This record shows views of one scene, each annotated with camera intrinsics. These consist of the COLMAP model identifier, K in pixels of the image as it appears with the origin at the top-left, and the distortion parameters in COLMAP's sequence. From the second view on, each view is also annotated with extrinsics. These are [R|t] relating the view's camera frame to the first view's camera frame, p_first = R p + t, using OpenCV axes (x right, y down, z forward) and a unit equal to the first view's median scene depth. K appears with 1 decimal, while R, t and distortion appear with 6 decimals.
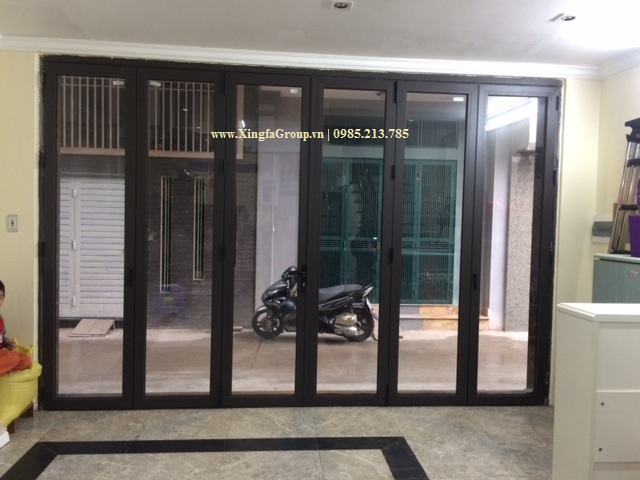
lens RADIAL K [[546.2, 0, 320.0], [0, 546.2, 240.0], [0, 0, 1]] dist [0.092624, -0.123711]
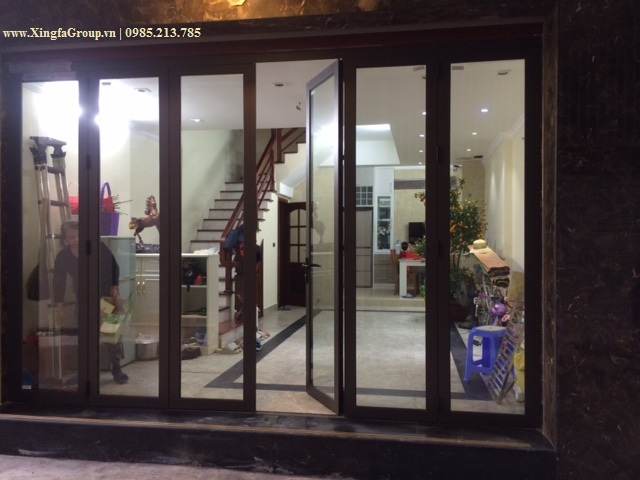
lens RADIAL K [[546.2, 0, 320.0], [0, 546.2, 240.0], [0, 0, 1]] dist [0.092624, -0.123711]
pose [[-0.968295, -0.023658, 0.248685, -0.397423], [-0.013550, 0.999014, 0.042278, -0.033152], [-0.249440, 0.037568, -0.967661, 2.072077]]
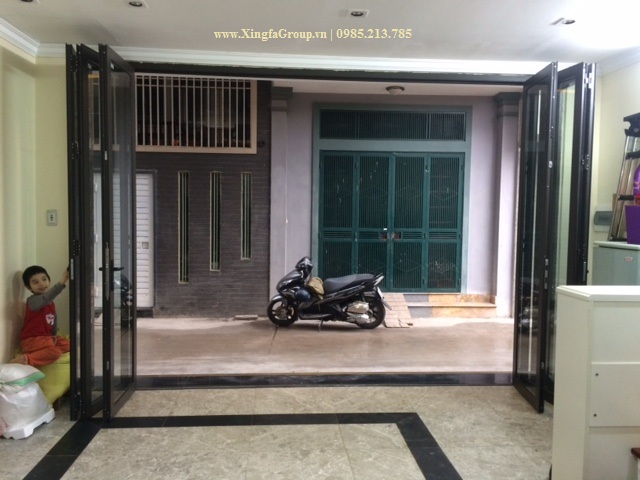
lens RADIAL K [[546.2, 0, 320.0], [0, 546.2, 240.0], [0, 0, 1]] dist [0.092624, -0.123711]
pose [[0.999878, -0.008377, -0.013180, -0.019304], [0.008575, 0.999850, 0.015079, 0.001439], [0.013052, -0.015190, 0.999799, -0.072750]]
